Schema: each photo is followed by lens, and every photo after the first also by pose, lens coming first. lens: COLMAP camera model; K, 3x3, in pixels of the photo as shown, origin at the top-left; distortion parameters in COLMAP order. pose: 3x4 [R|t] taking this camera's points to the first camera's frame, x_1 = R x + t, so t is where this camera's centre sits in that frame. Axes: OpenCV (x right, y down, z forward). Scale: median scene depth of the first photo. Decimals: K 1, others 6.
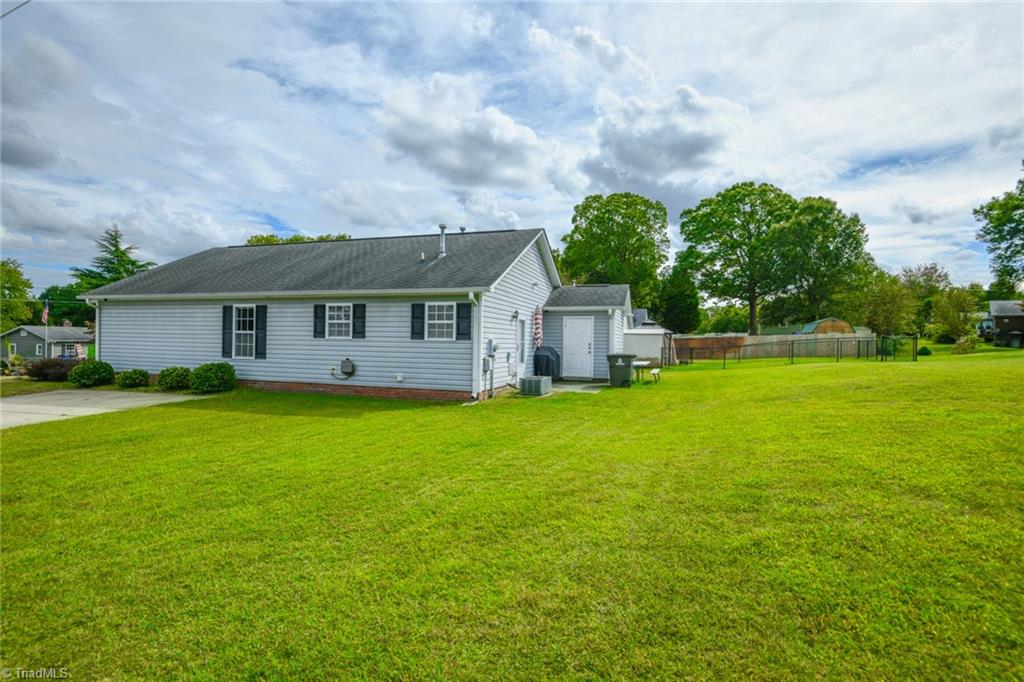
lens RADIAL K [[488.2, 0, 496.4], [0, 488.2, 341.8], [0, 0, 1]] dist [0.001695, -0.008444]
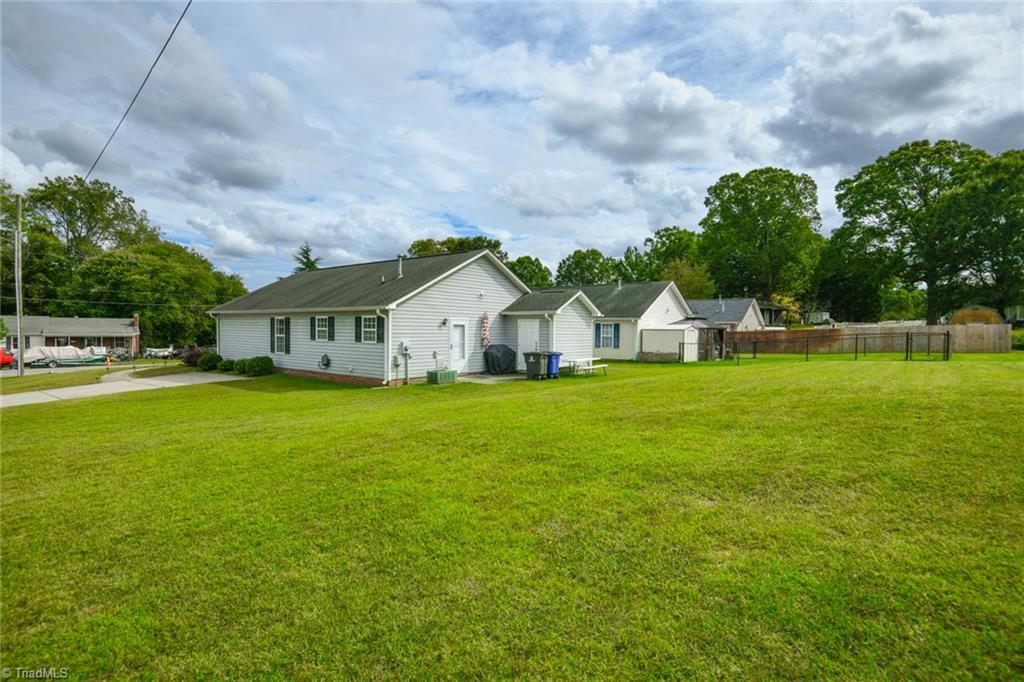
lens RADIAL K [[488.2, 0, 501.4], [0, 488.2, 339.5], [0, 0, 1]] dist [0.001695, -0.008444]
pose [[0.944768, 0.000929, -0.327739, 0.594251], [0.005592, 0.999805, 0.018957, -0.031497], [0.327692, -0.019742, 0.944578, -0.176871]]
